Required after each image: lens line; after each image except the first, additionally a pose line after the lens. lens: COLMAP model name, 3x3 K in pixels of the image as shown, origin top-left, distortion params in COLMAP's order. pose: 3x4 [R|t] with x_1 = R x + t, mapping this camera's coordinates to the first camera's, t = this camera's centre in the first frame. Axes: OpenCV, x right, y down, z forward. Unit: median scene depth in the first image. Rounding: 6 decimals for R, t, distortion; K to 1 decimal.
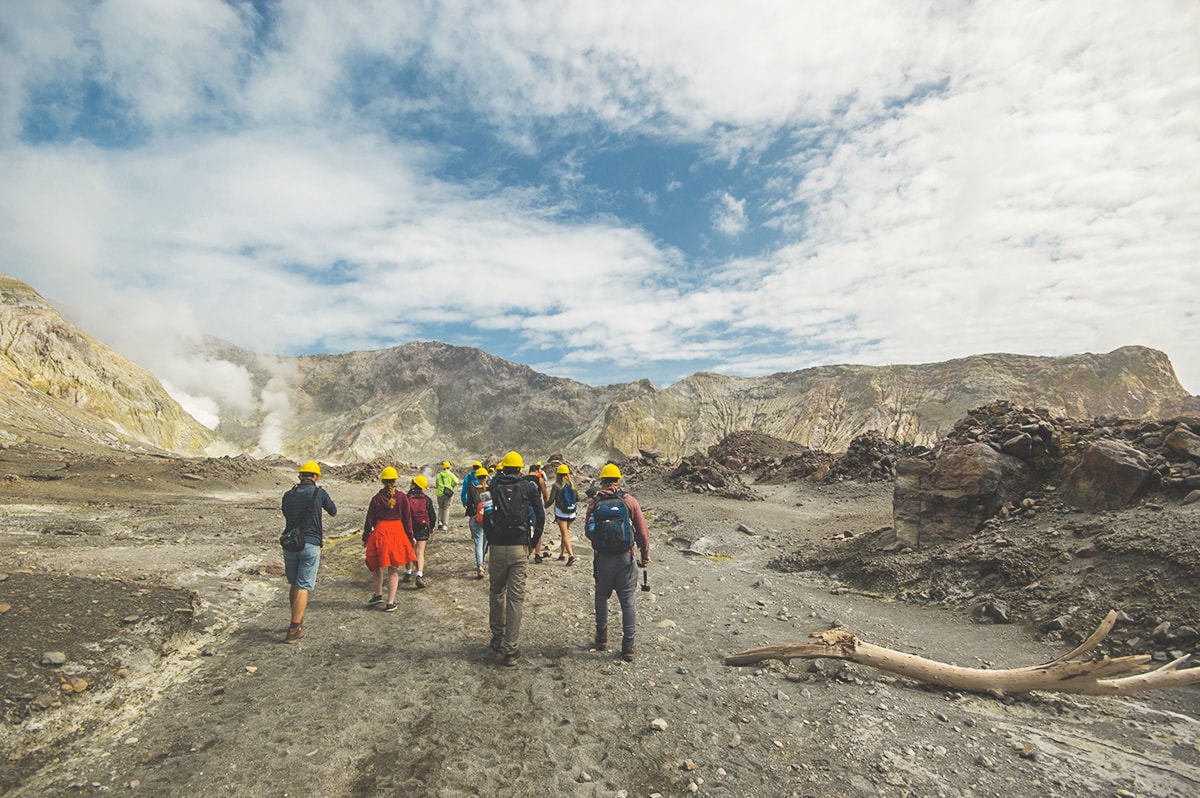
lens RADIAL K [[557.2, 0, 605.3], [0, 557.2, 403.6], [0, 0, 1]] dist [0.004091, 0.000514]
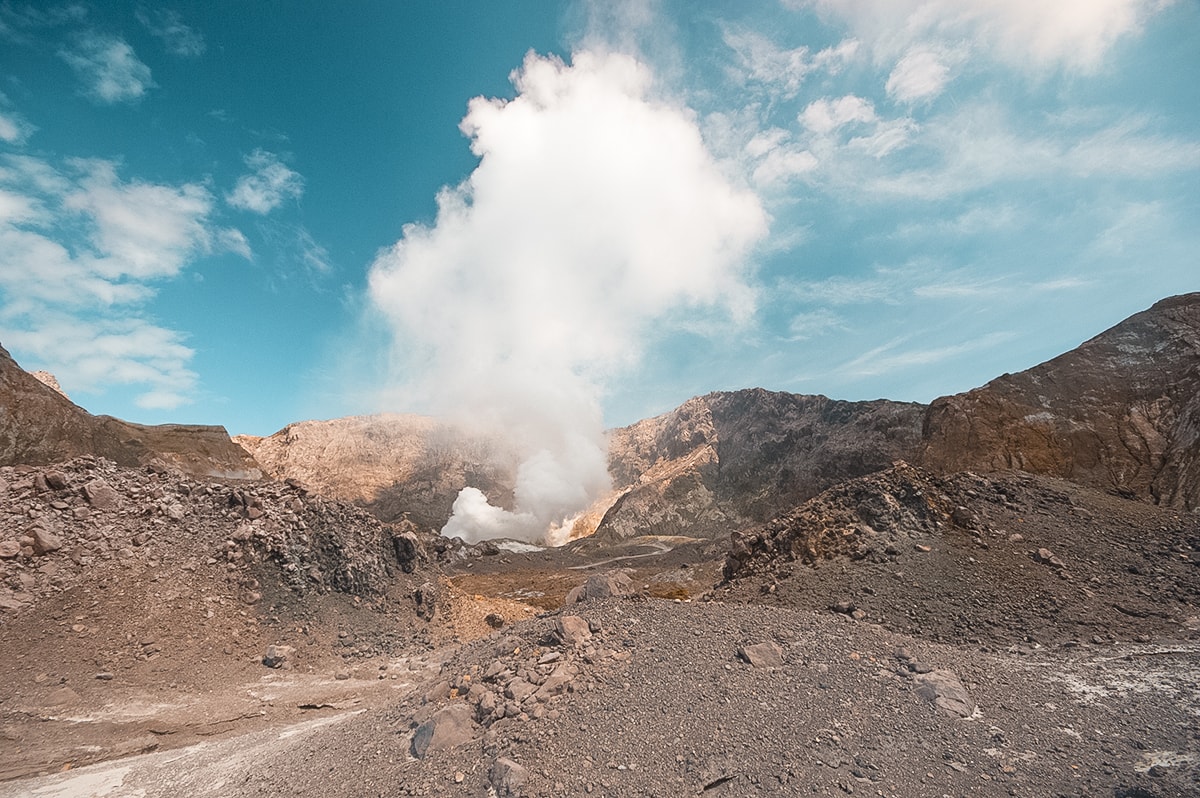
lens RADIAL K [[551.4, 0, 598.1], [0, 551.4, 401.6], [0, 0, 1]] dist [0.010159, -0.004586]
pose [[0.806168, -0.173744, -0.565602, 0.030208], [0.092860, 0.981222, -0.169060, 0.034839], [0.584354, 0.083769, 0.807164, 0.279077]]
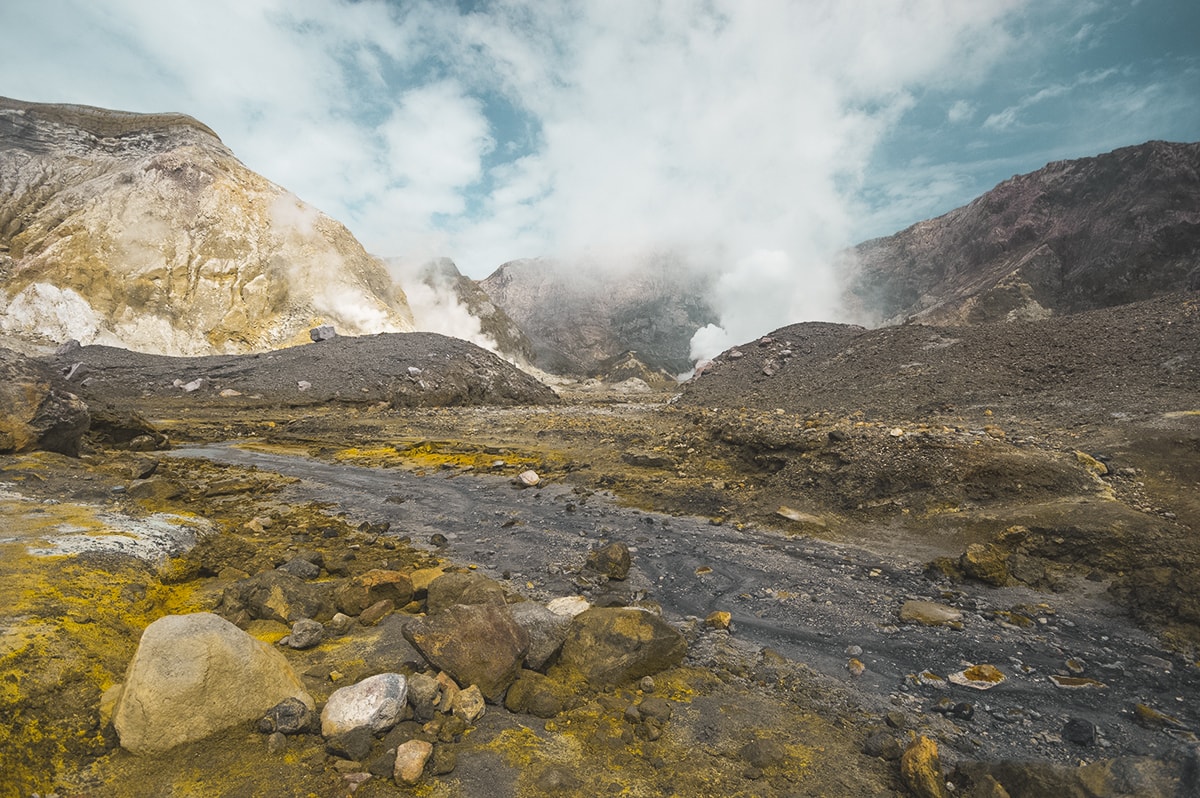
lens RADIAL K [[598.9, 0, 592.9], [0, 598.9, 406.9], [0, 0, 1]] dist [0.016620, 0.000177]
pose [[0.551829, -0.006277, -0.833934, -0.060394], [0.121089, 0.989978, 0.072676, 0.040672], [0.825119, -0.141085, 0.547059, 0.297946]]
